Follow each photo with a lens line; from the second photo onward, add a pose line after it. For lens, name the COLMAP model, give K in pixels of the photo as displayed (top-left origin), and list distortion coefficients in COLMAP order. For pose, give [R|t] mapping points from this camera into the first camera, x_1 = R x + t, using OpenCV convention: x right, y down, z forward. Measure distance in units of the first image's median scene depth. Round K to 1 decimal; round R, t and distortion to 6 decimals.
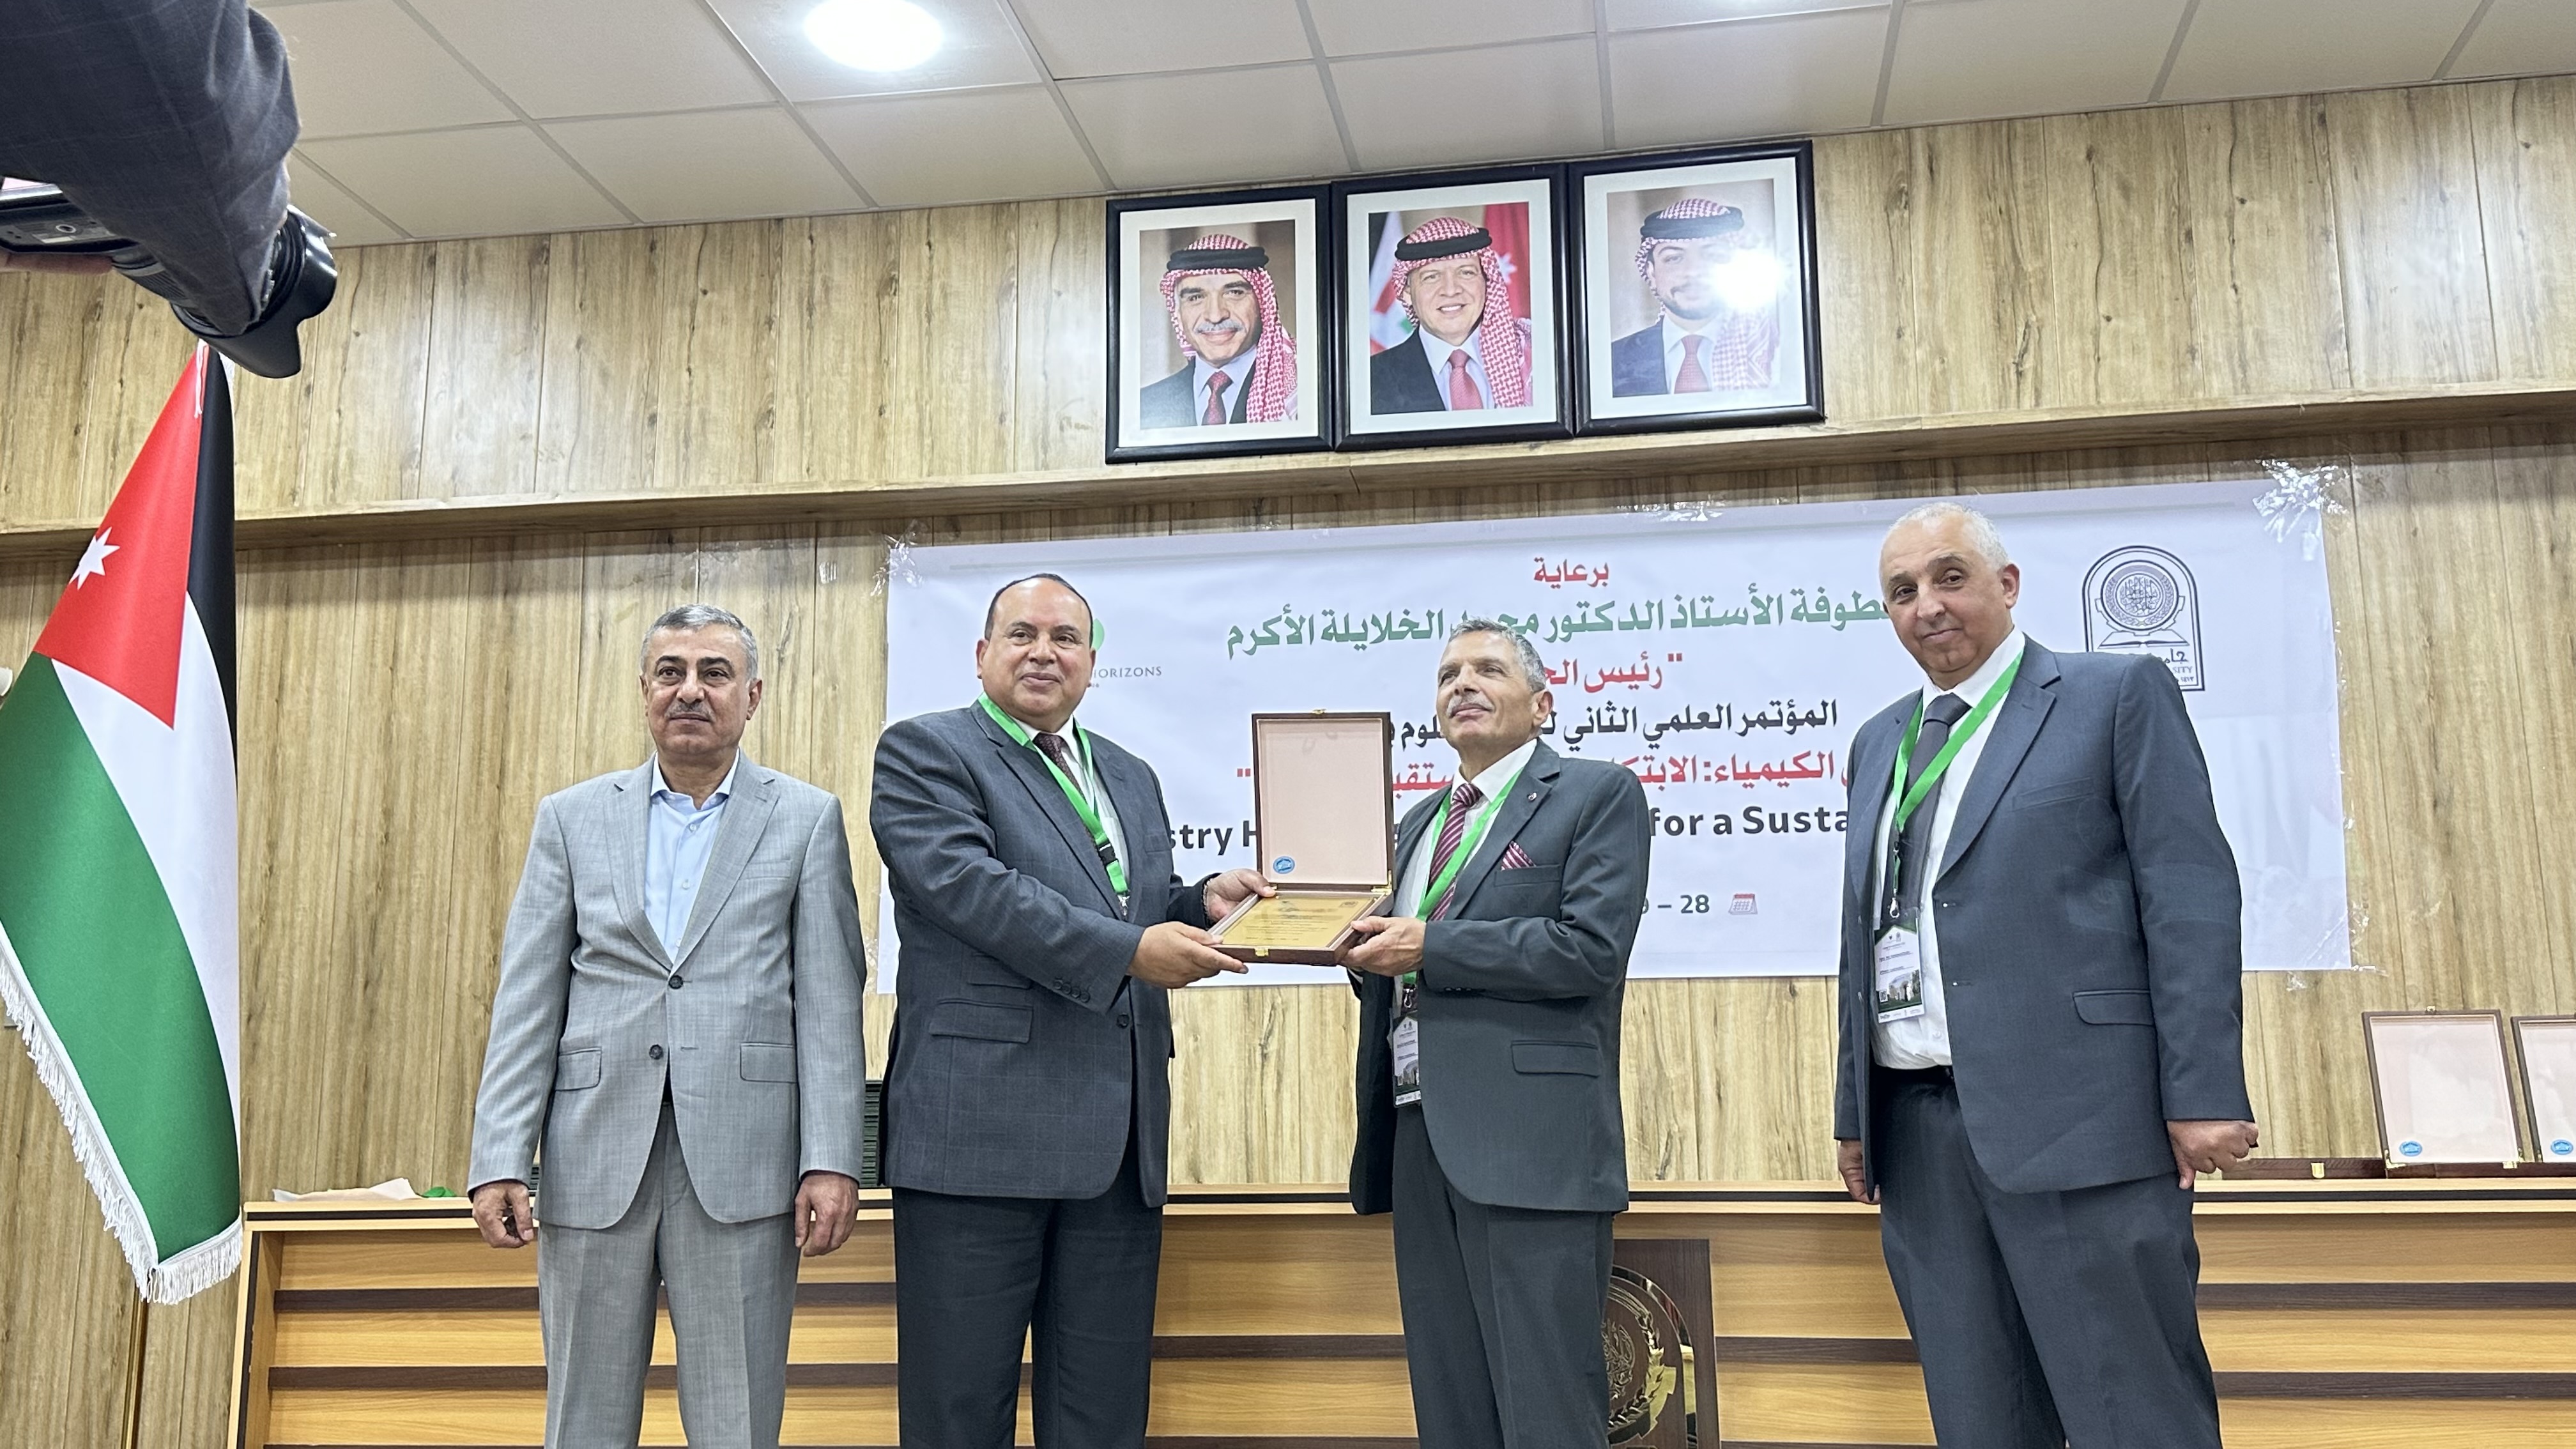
lens RADIAL K [[2525.3, 0, 1281.1], [0, 2525.3, 706.6], [0, 0, 1]] dist [0.061494, 0.000000]
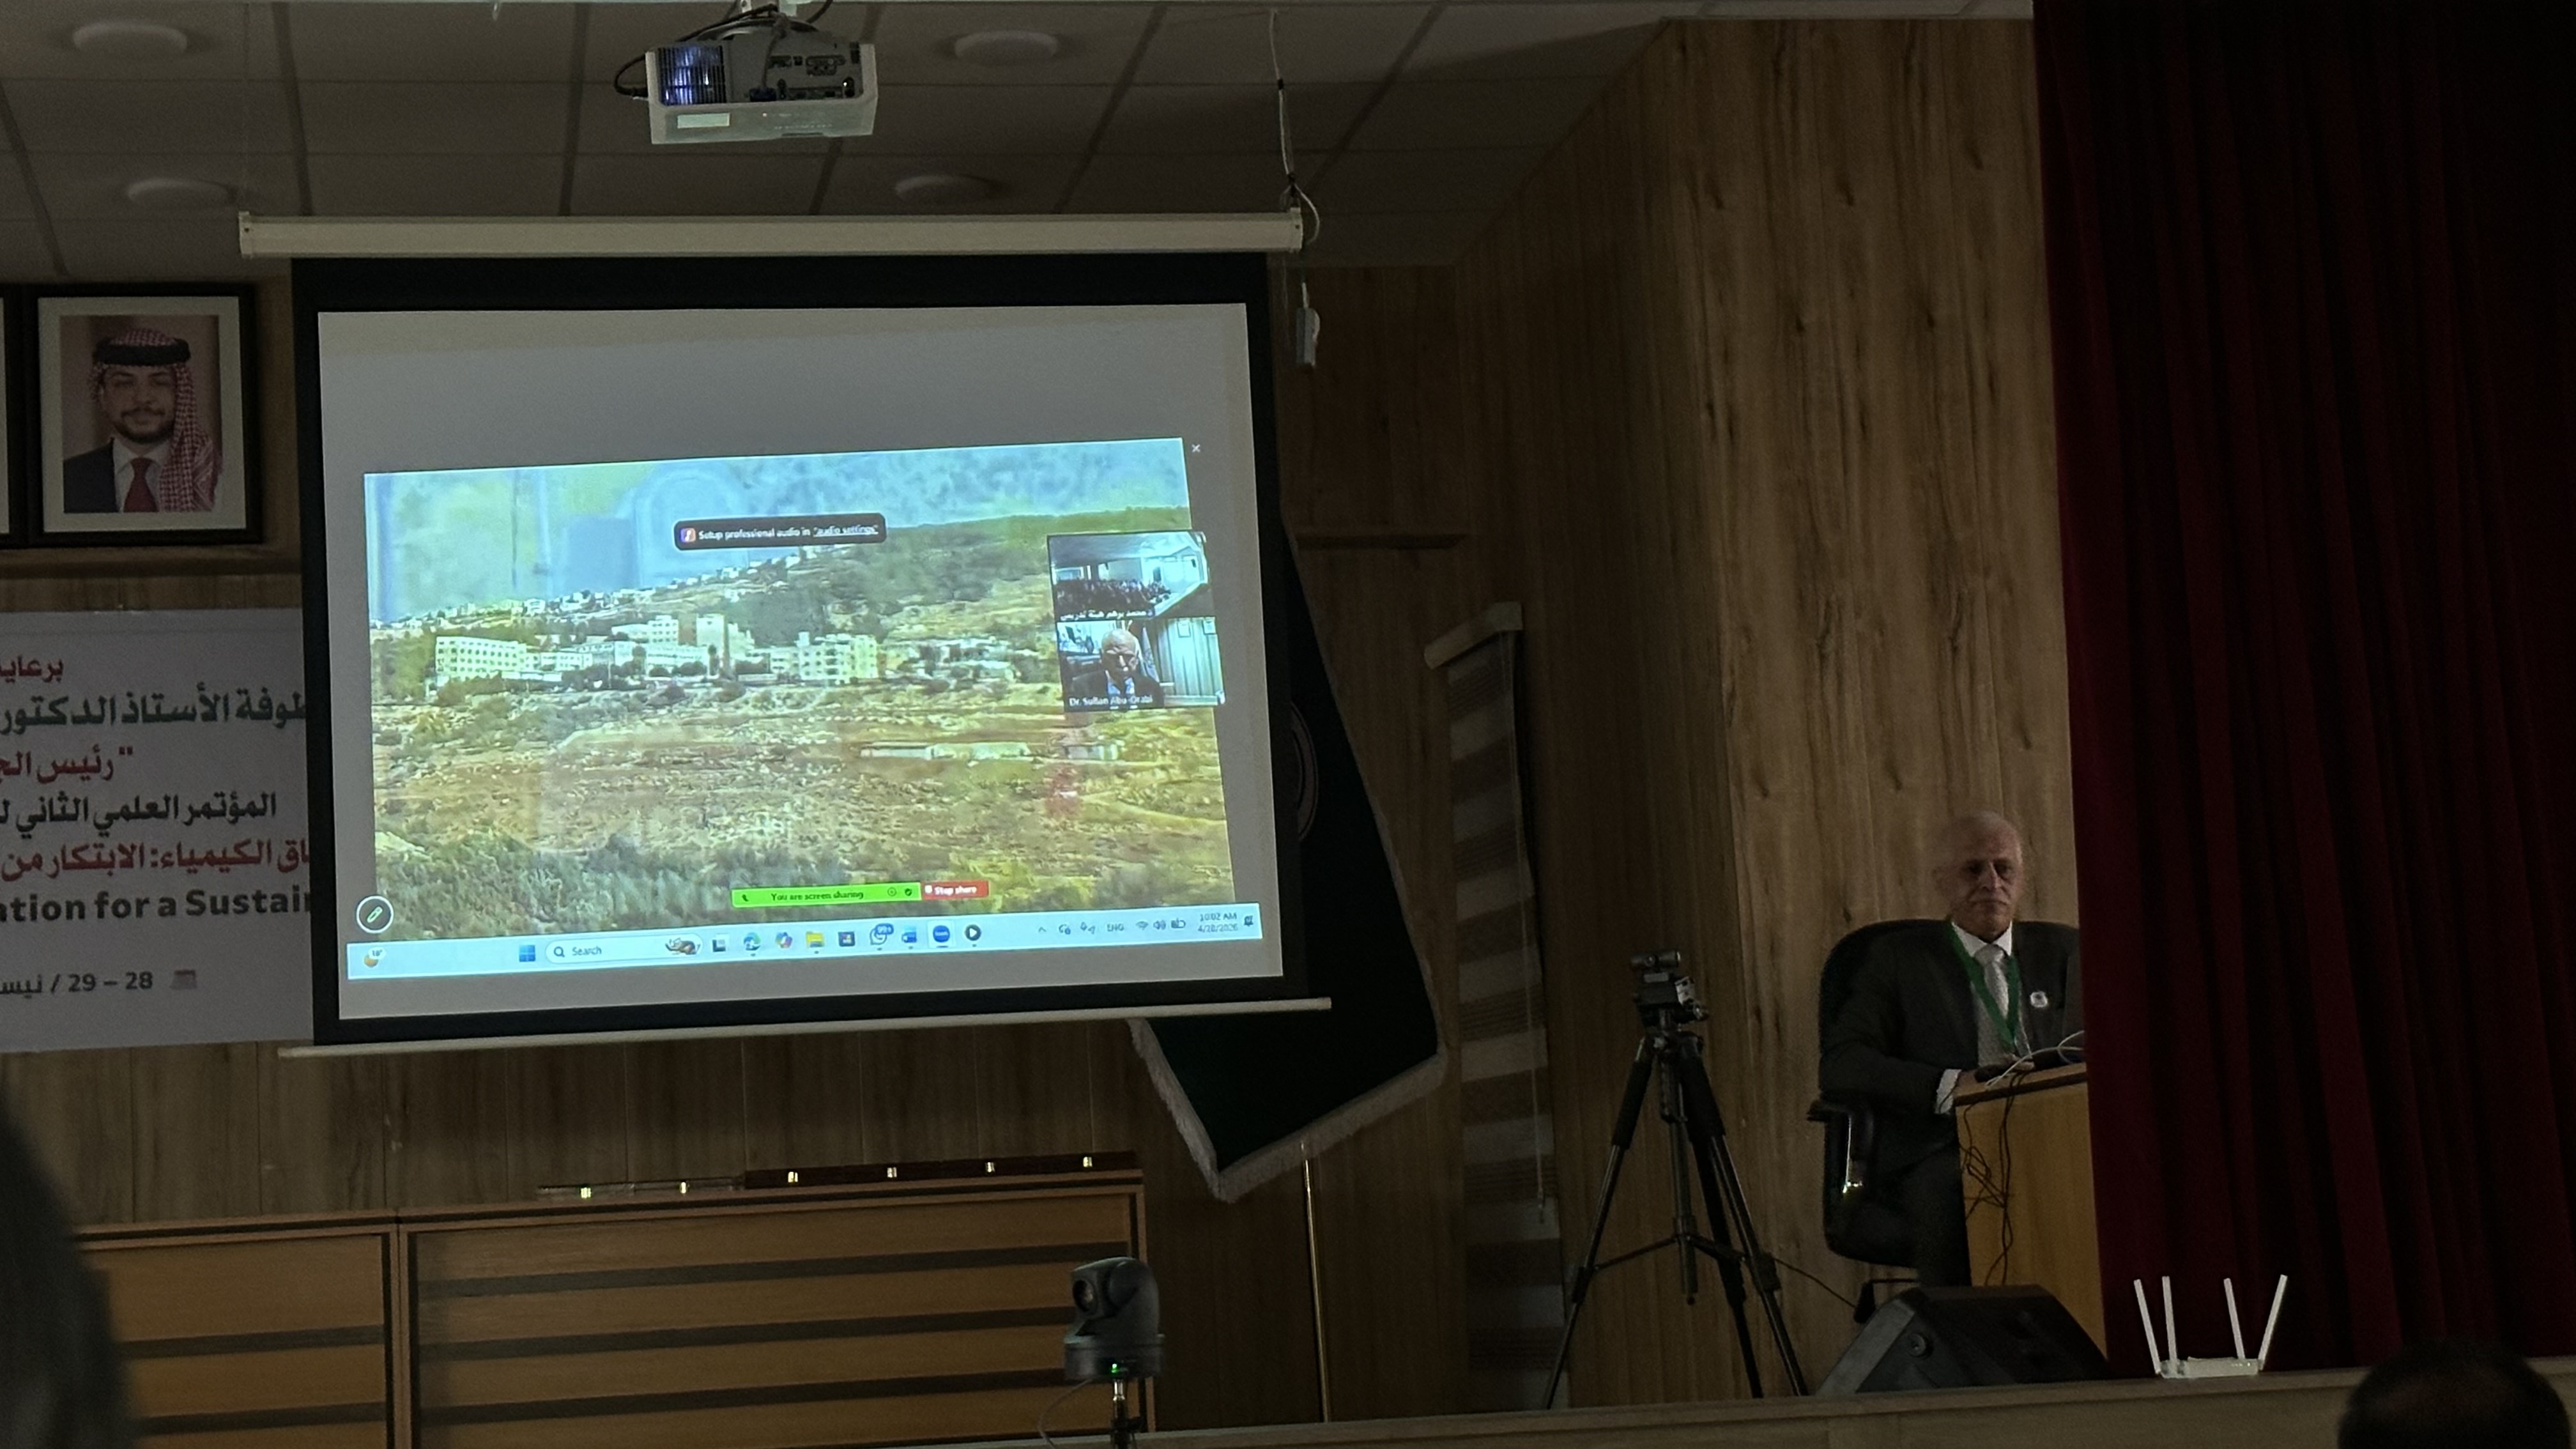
lens RADIAL K [[4798.4, 0, 1288.3], [0, 4798.4, 731.0], [0, 0, 1]] dist [0.165279, 0.000000]
pose [[0.943985, 0.000782, 0.329987, -0.056988], [-0.023029, 0.997715, 0.063515, -0.169600], [-0.329184, -0.067557, 0.941846, -1.098939]]
